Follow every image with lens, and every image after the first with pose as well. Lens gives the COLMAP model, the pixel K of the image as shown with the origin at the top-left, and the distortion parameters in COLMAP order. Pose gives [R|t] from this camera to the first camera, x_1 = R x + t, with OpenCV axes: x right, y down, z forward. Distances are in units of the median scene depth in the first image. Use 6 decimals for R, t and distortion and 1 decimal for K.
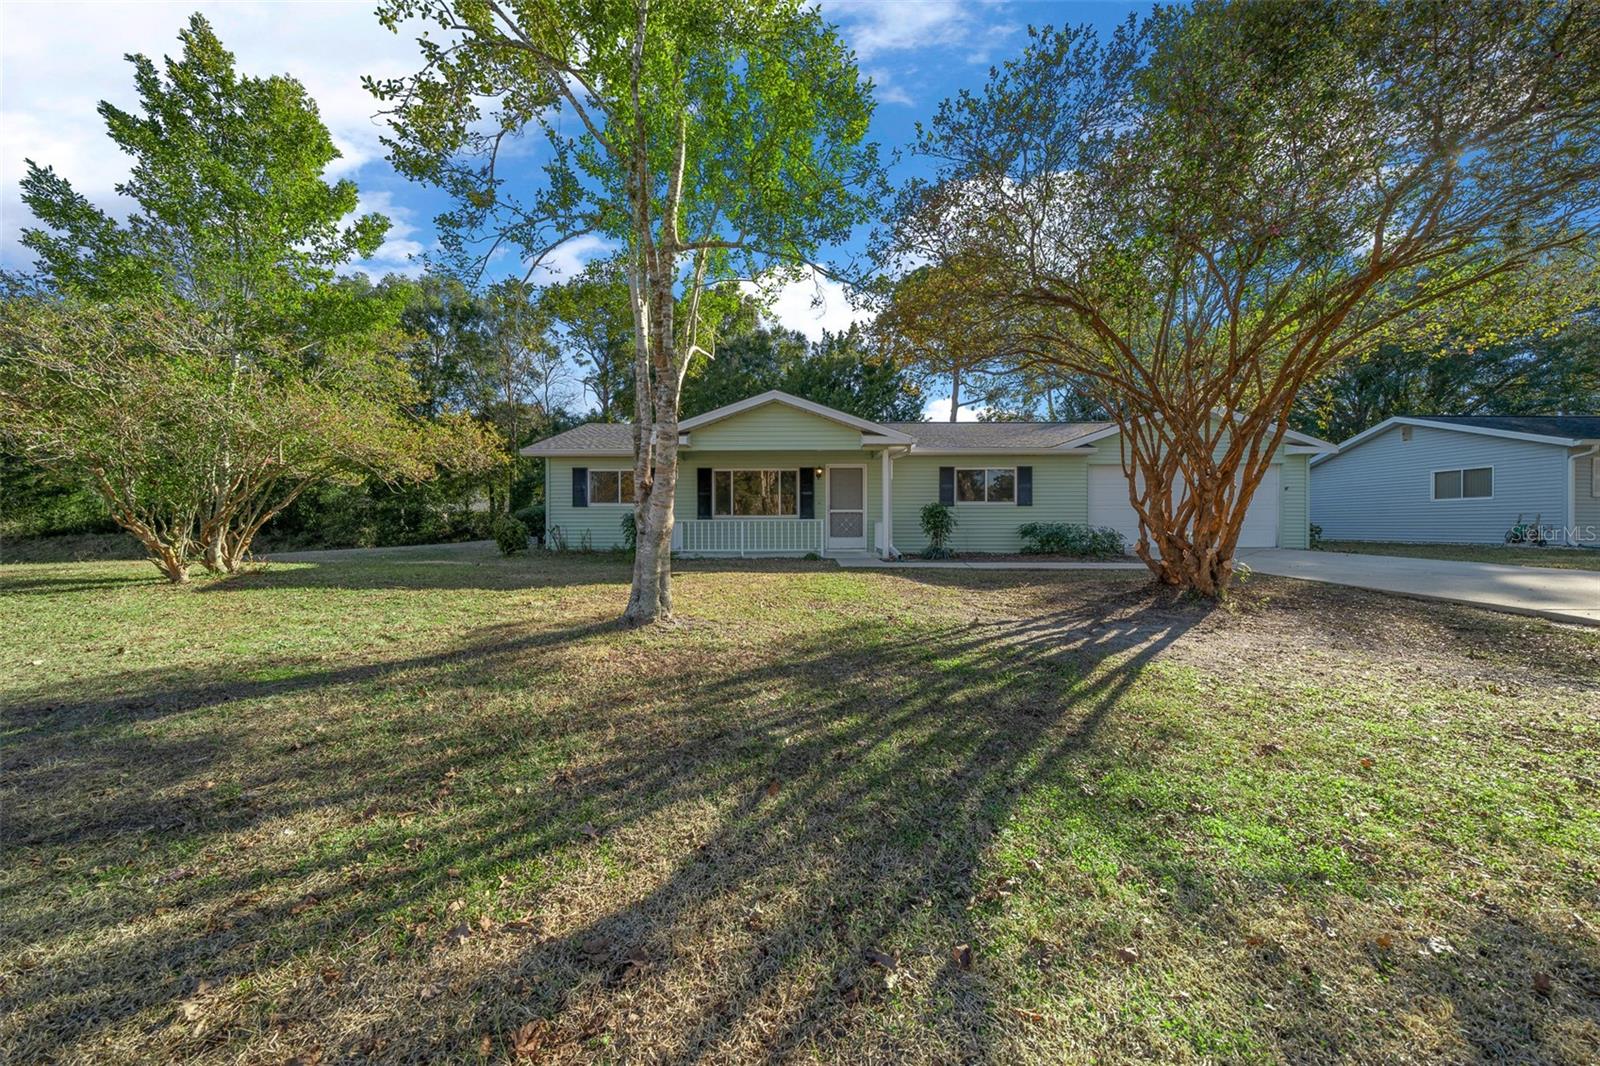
lens RADIAL K [[567.4, 0, 794.4], [0, 567.4, 533.4], [0, 0, 1]] dist [-0.001375, -0.000087]
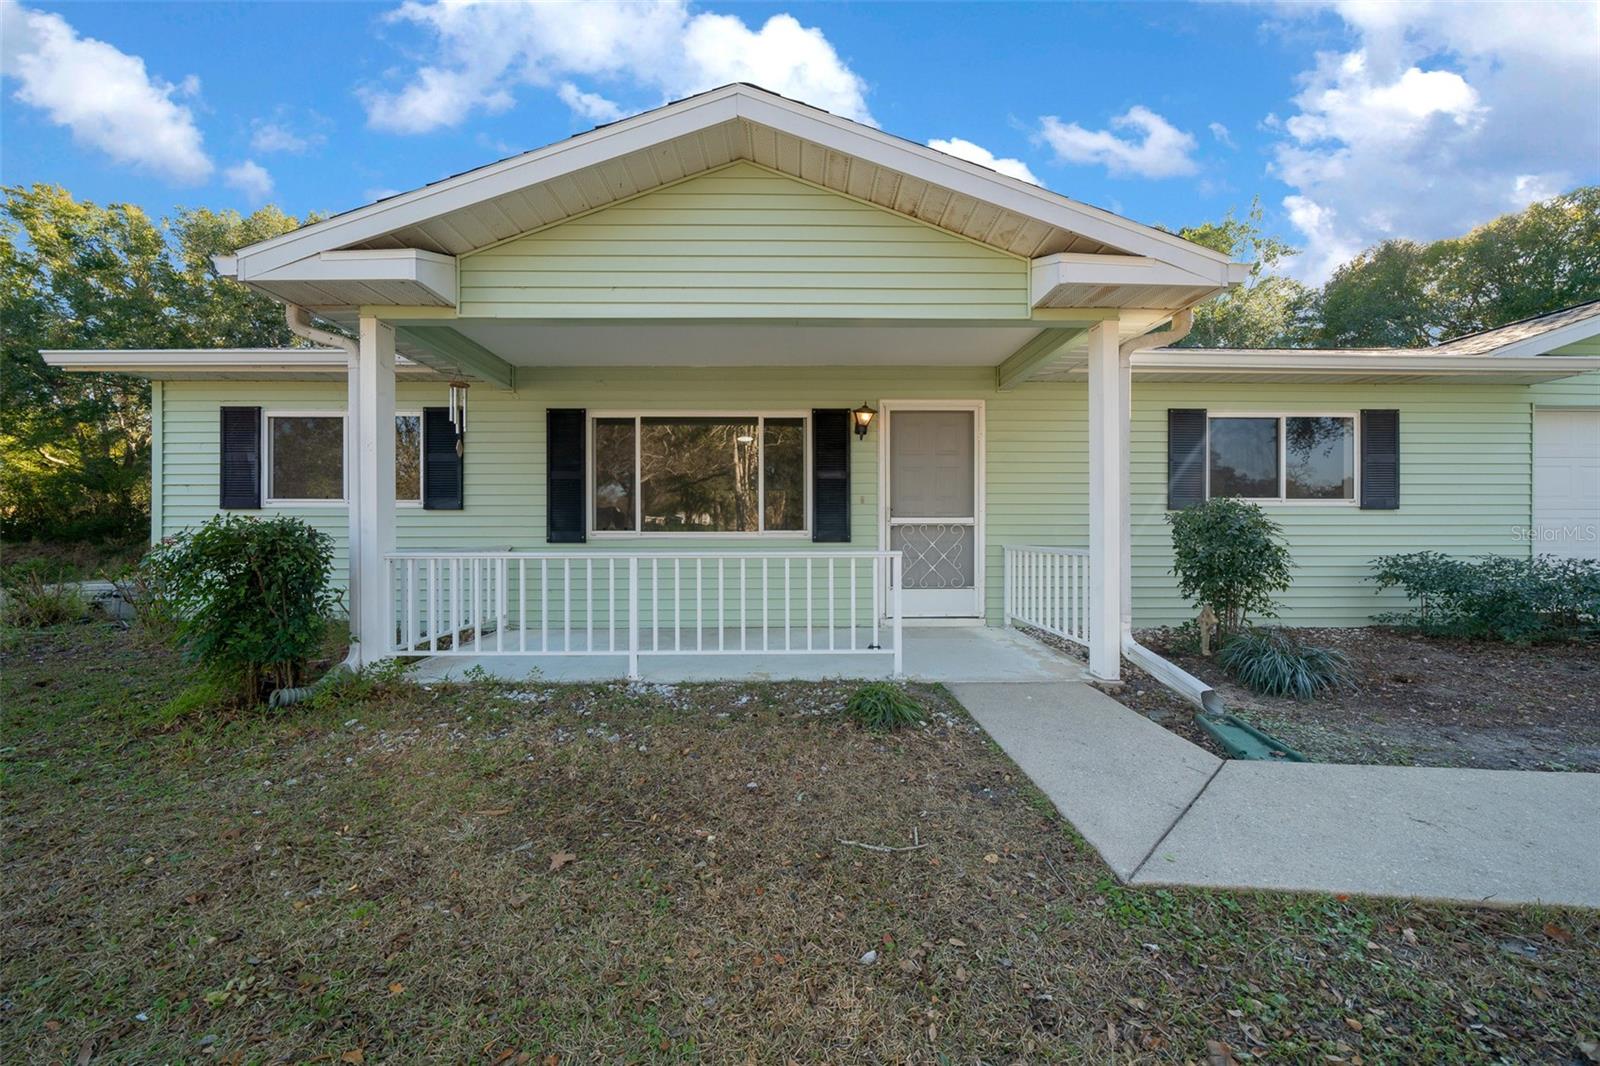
lens RADIAL K [[567.4, 0, 794.4], [0, 567.4, 533.4], [0, 0, 1]] dist [-0.001375, -0.000087]
pose [[0.999788, 0.000834, 0.020589, -0.011362], [-0.000709, 0.999981, -0.006090, -0.029121], [-0.020594, 0.006074, 0.999769, 0.623930]]
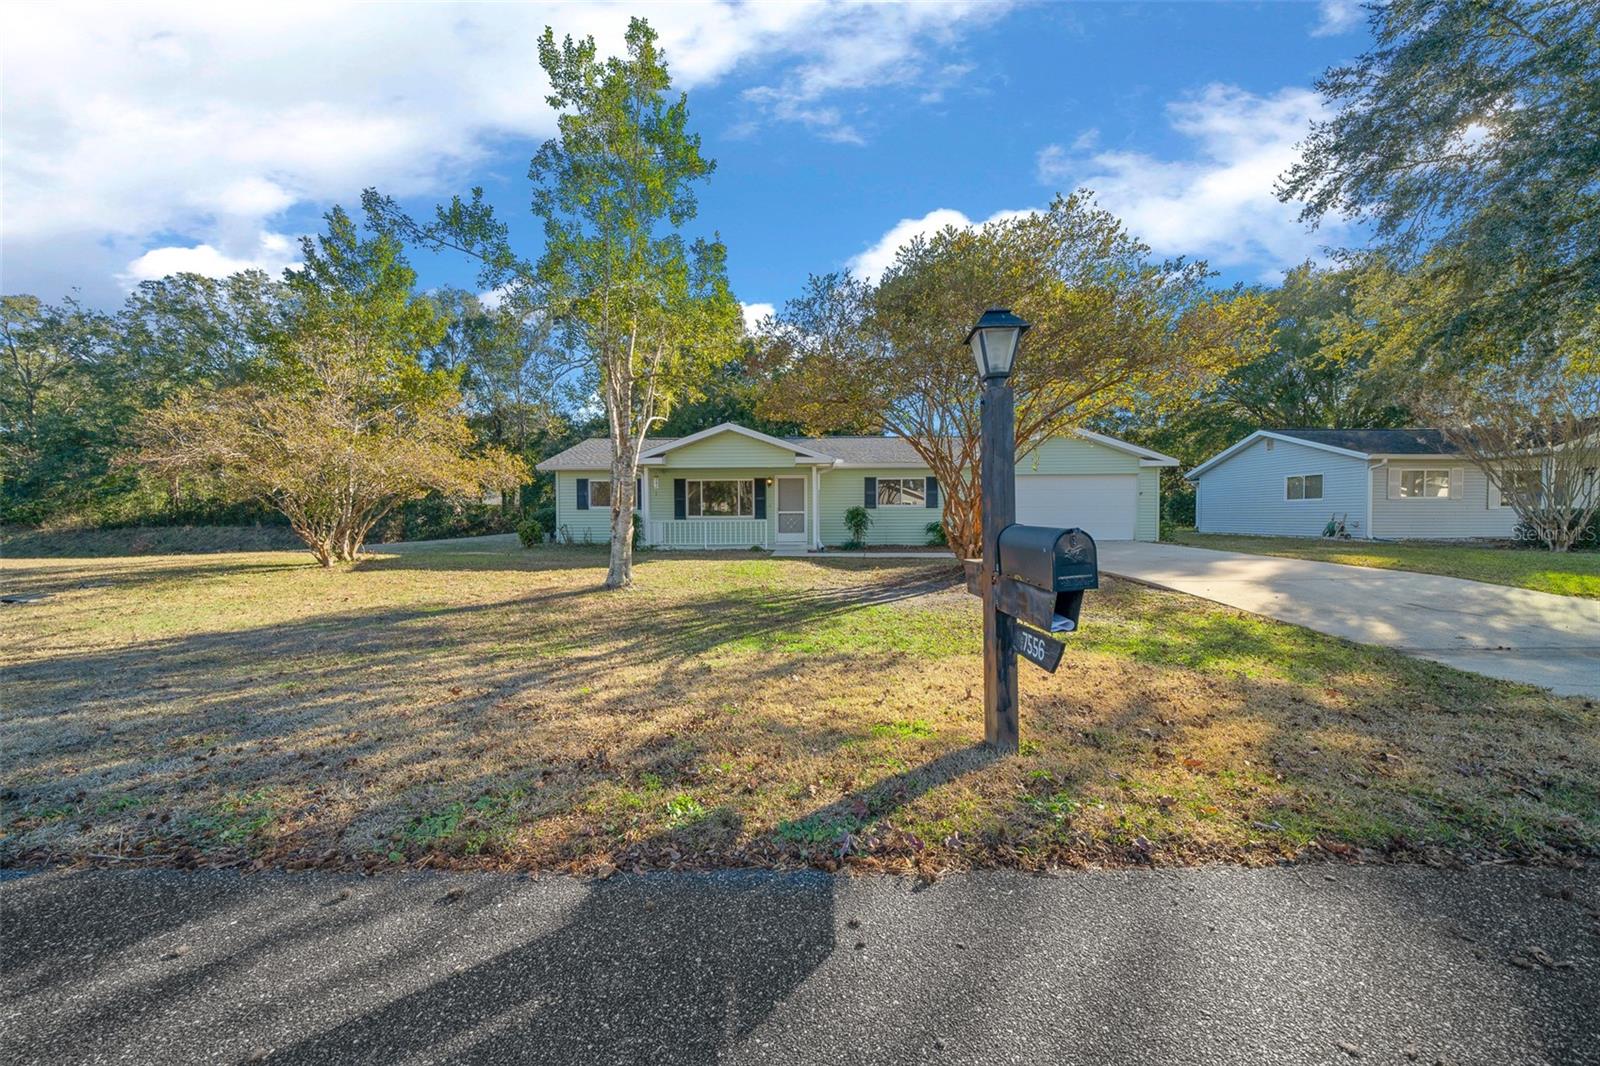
lens RADIAL K [[574.3, 0, 793.8], [0, 574.3, 531.6], [0, 0, 1]] dist [-0.002143, -0.000132]
pose [[0.999896, -0.002092, -0.014298, 0.117927], [0.002319, 0.999872, 0.015857, -0.016999], [0.014262, -0.015888, 0.999772, -0.292274]]
